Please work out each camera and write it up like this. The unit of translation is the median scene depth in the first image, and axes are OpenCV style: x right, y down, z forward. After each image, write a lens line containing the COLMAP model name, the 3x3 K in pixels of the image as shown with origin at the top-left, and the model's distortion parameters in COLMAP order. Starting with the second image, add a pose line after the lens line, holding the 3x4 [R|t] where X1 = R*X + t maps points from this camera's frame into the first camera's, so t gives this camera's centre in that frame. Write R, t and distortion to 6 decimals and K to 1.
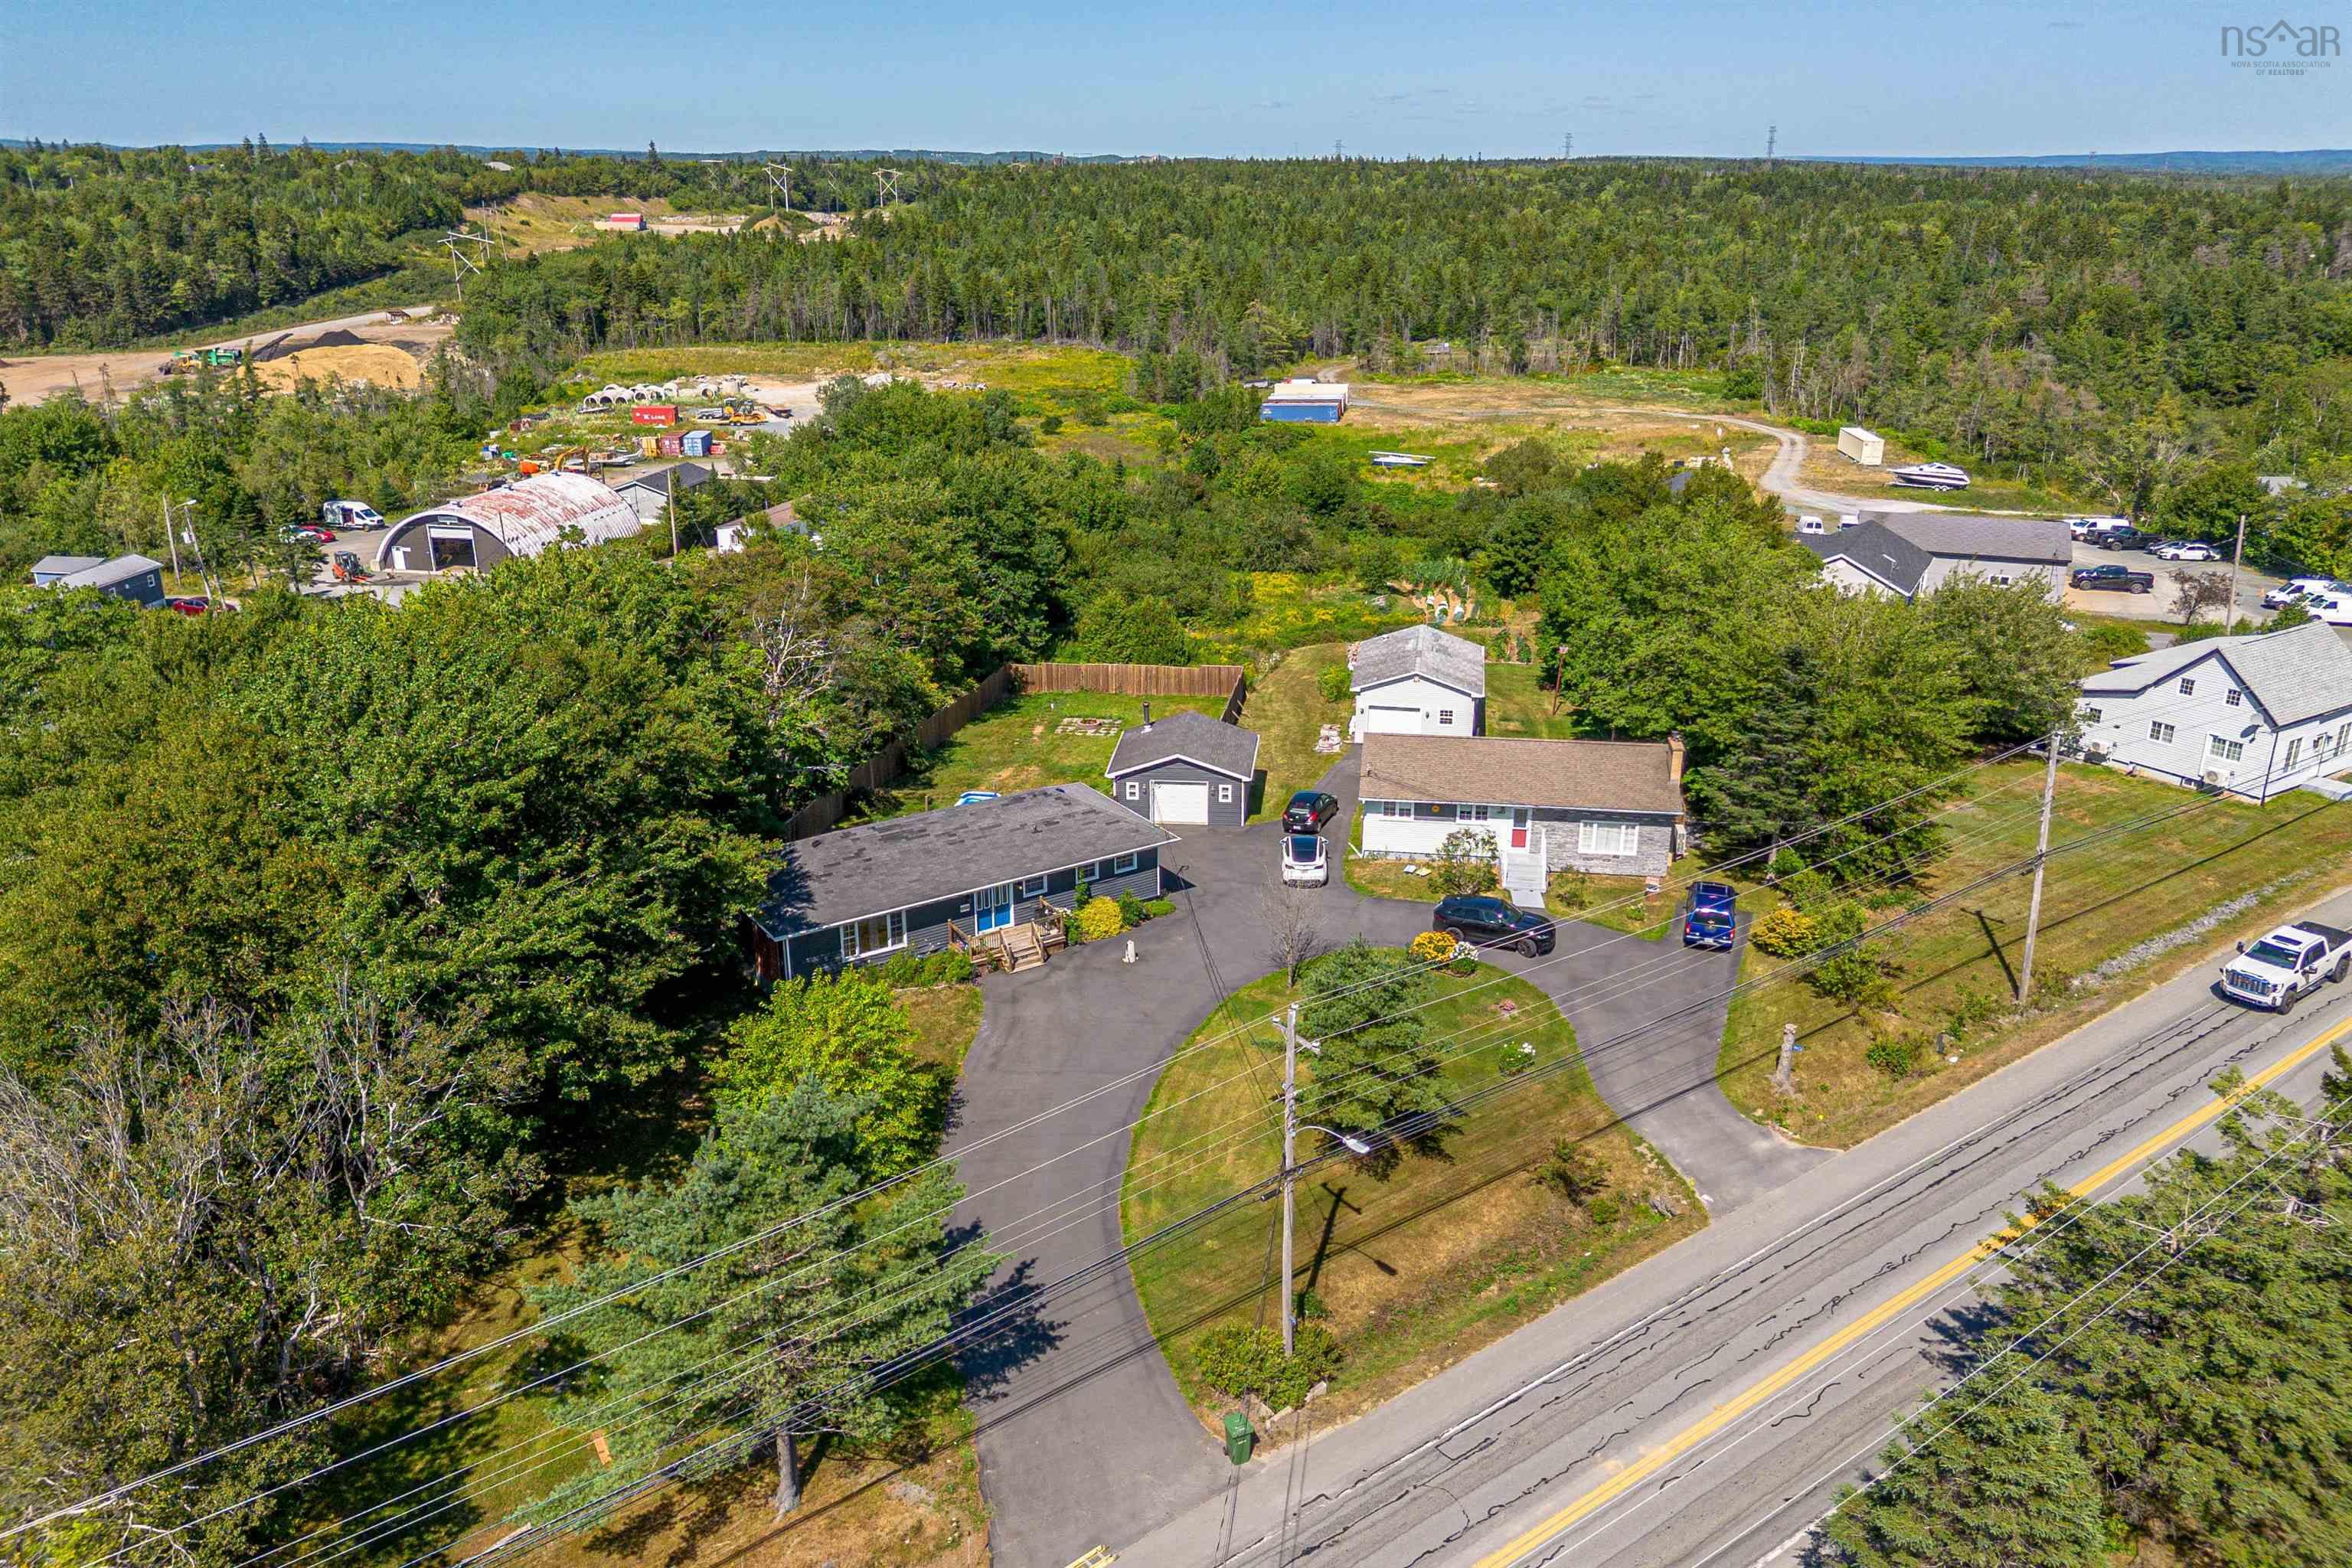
lens RADIAL K [[1664.2, 0, 1189.8], [0, 1664.2, 792.6], [0, 0, 1]] dist [0.083905, -0.092586]
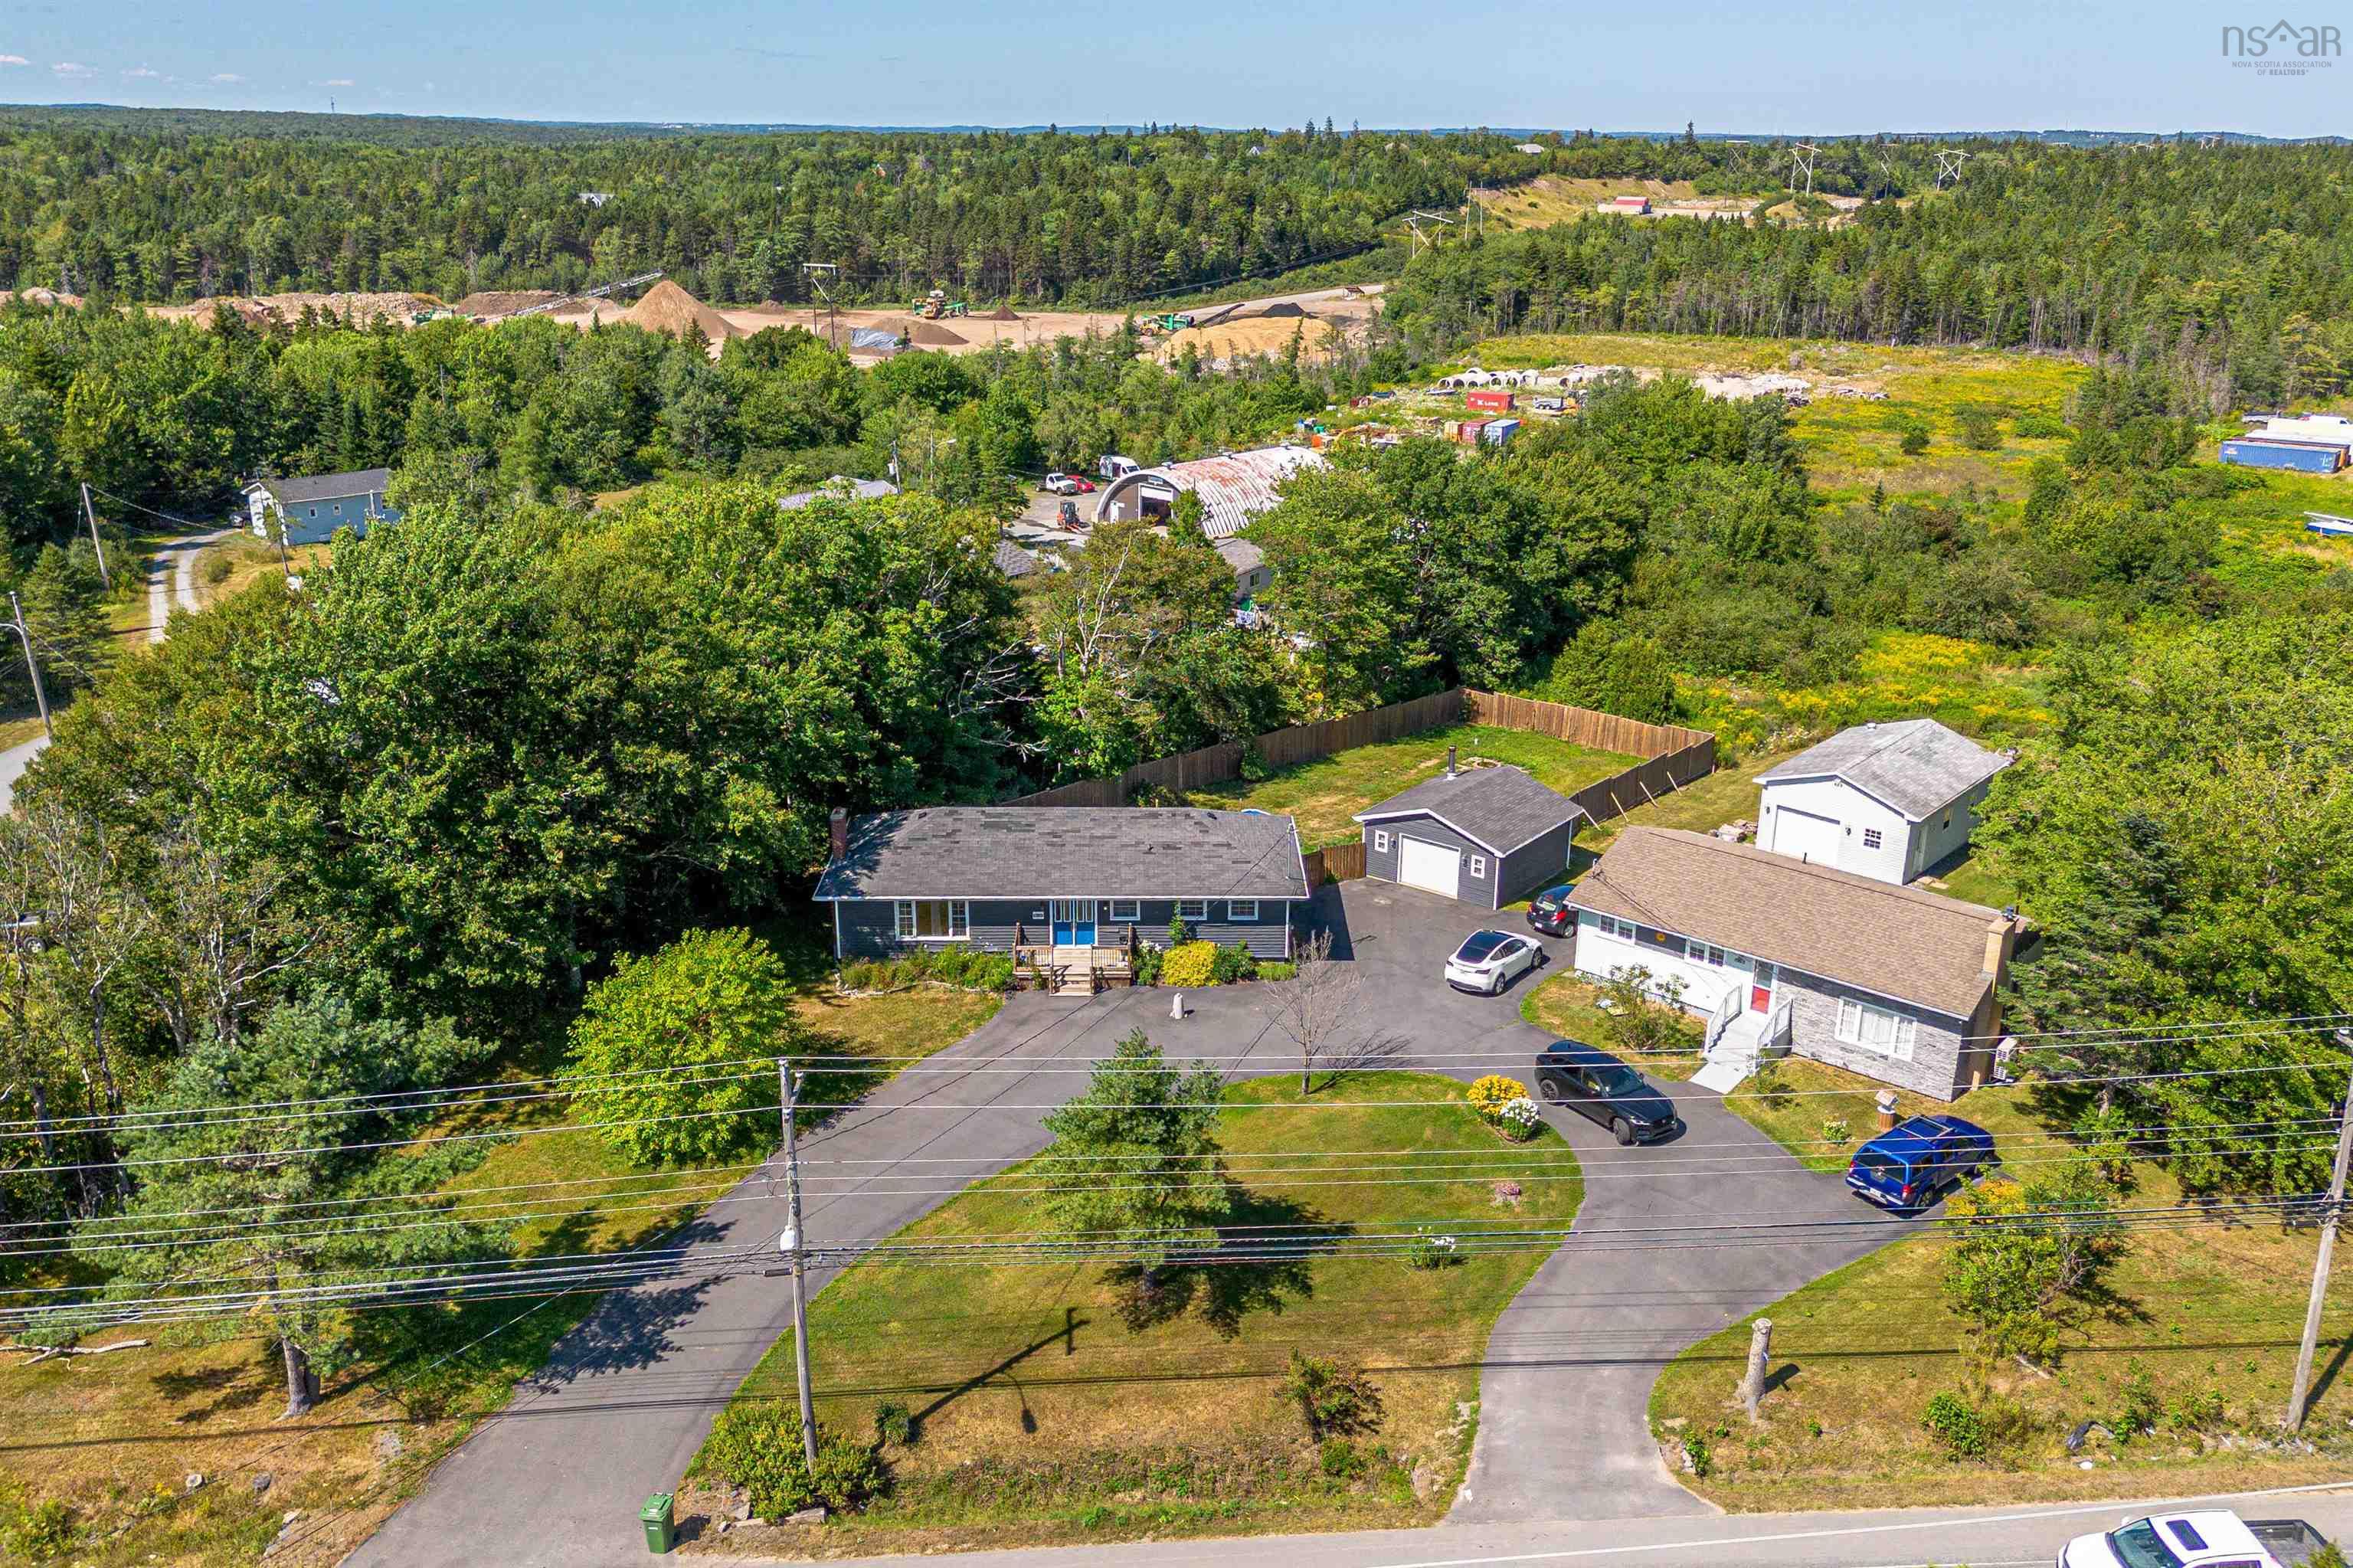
lens RADIAL K [[1799.7, 0, 1208.4], [0, 1799.7, 790.2], [0, 0, 1]] dist [0.096146, -0.182470]
pose [[0.843694, 0.186147, -0.503518, 0.267877], [-0.194942, 0.980164, 0.035715, -0.032375], [0.500178, 0.068024, 0.863246, 0.113725]]
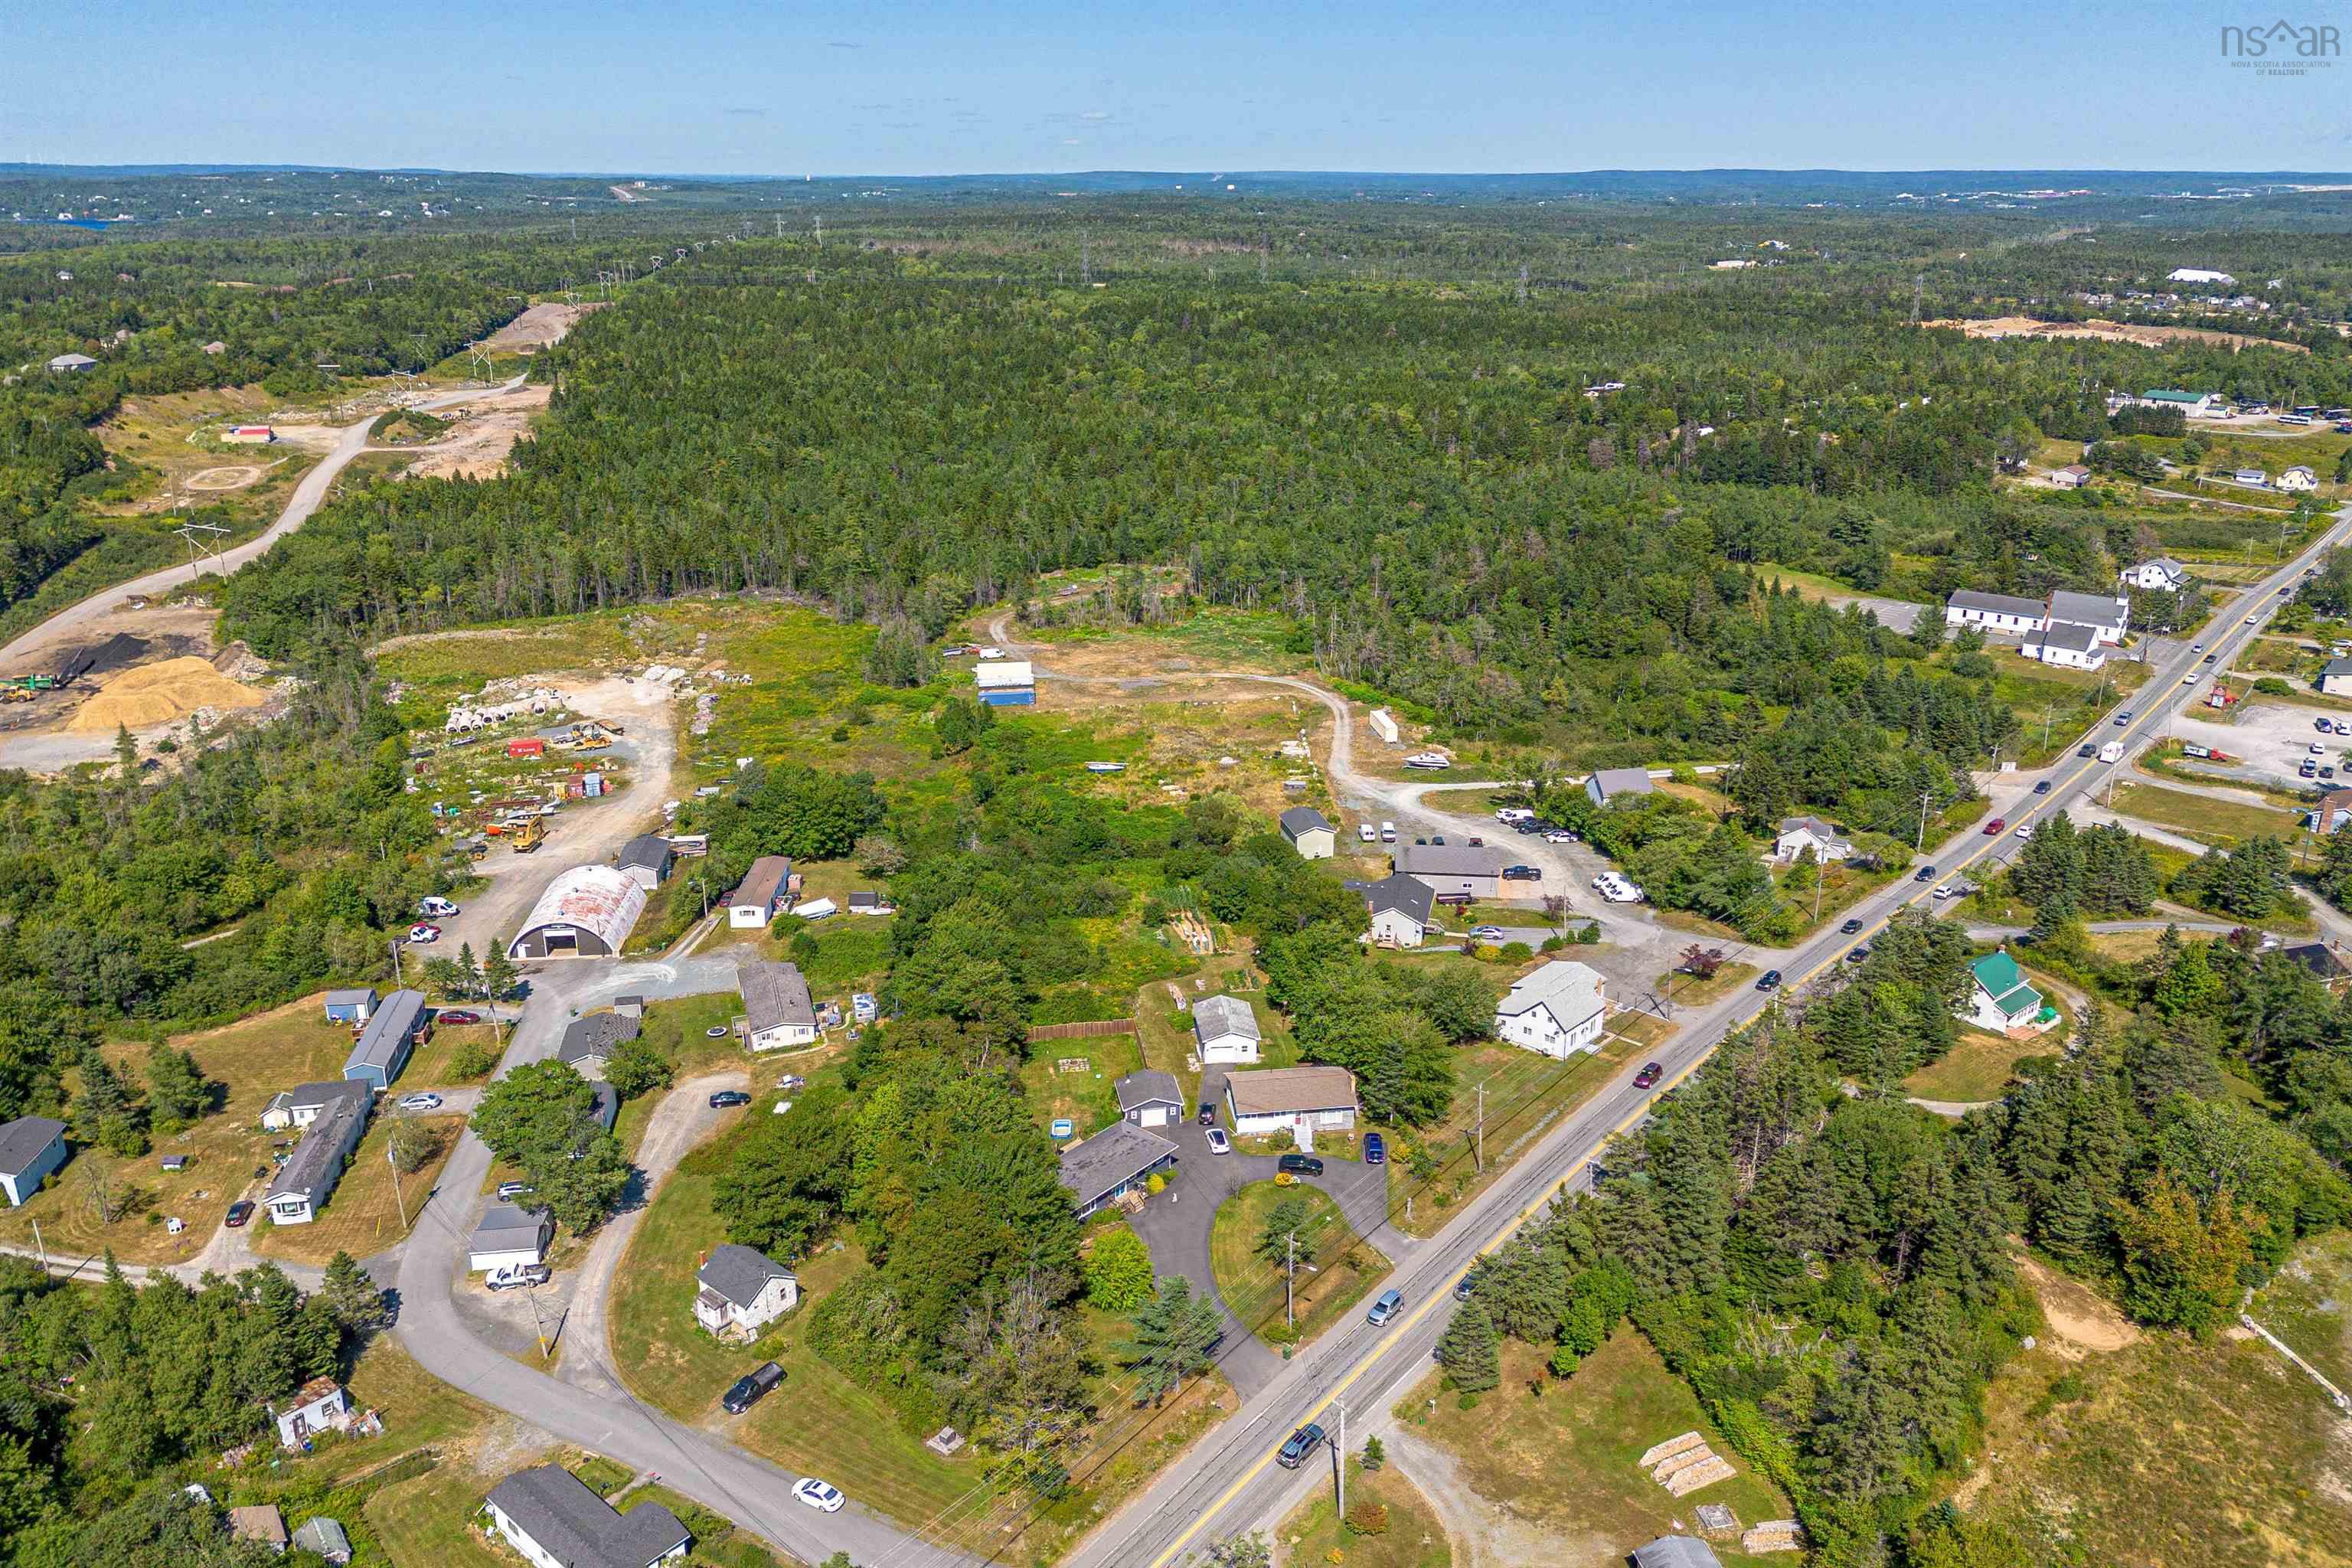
lens RADIAL K [[1664.2, 0, 1189.8], [0, 1664.2, 792.6], [0, 0, 1]] dist [0.083905, -0.092586]
pose [[0.962498, -0.086480, 0.257136, -0.397696], [0.092064, 0.995705, -0.009736, -0.321190], [-0.255189, 0.033044, 0.966326, -0.992230]]
